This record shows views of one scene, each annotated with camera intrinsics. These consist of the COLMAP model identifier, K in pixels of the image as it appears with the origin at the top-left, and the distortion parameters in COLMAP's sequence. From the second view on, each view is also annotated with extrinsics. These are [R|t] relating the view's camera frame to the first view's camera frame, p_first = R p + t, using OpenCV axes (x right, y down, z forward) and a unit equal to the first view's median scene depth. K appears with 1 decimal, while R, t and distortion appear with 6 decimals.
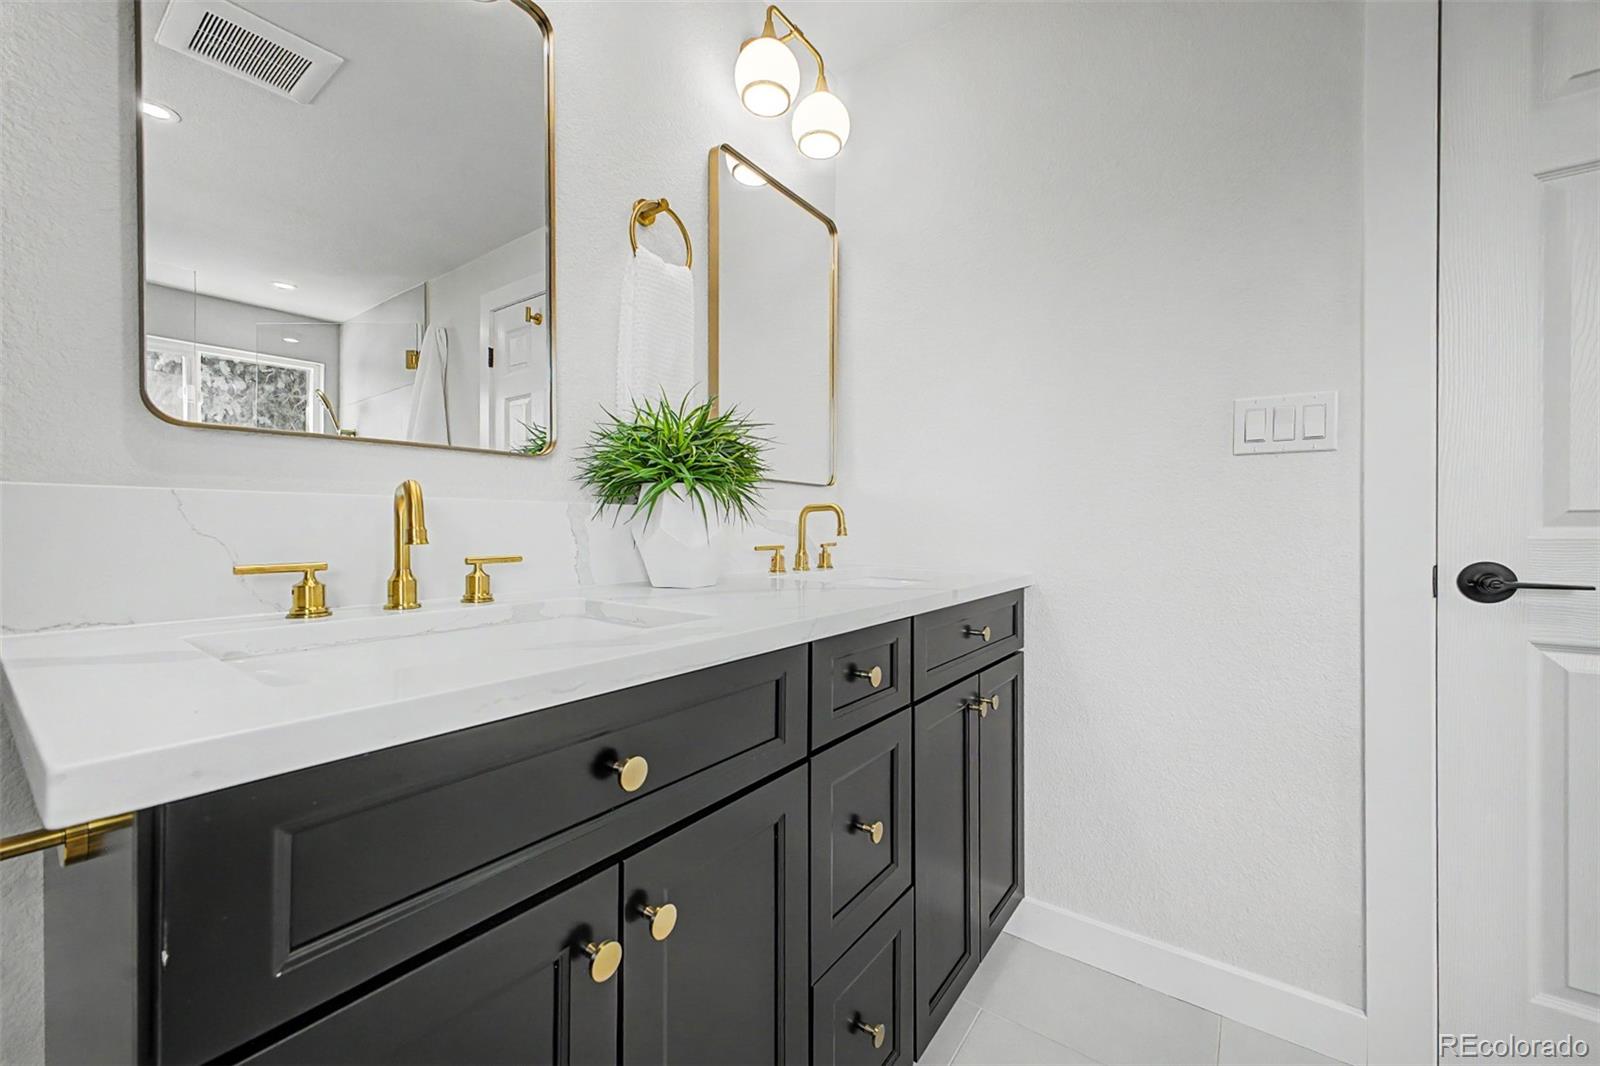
lens RADIAL K [[630.2, 0, 799.4], [0, 630.2, 526.5], [0, 0, 1]] dist [0.002667, -0.000076]
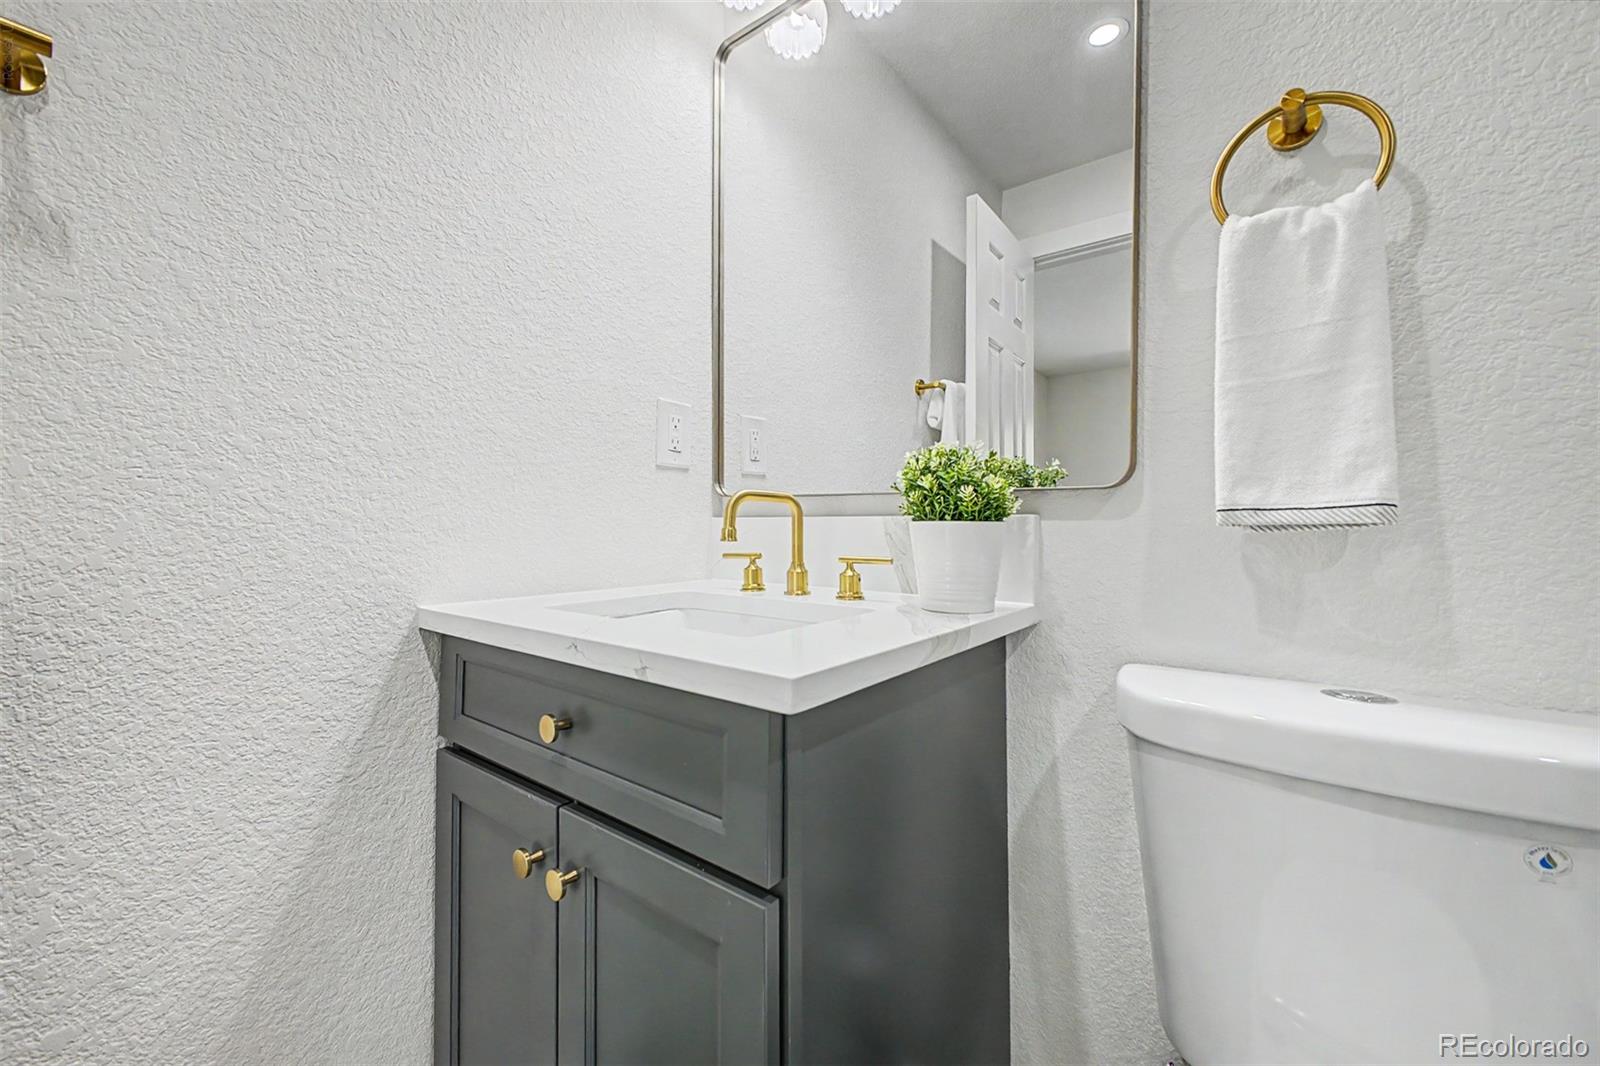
lens RADIAL K [[630.2, 0, 799.4], [0, 630.2, 526.5], [0, 0, 1]] dist [0.002667, -0.000076]
pose [[0.015249, -0.009295, -0.999841, 0.649133], [-0.002740, 0.999953, -0.009338, 0.005988], [0.999880, 0.002882, 0.015223, 0.981981]]
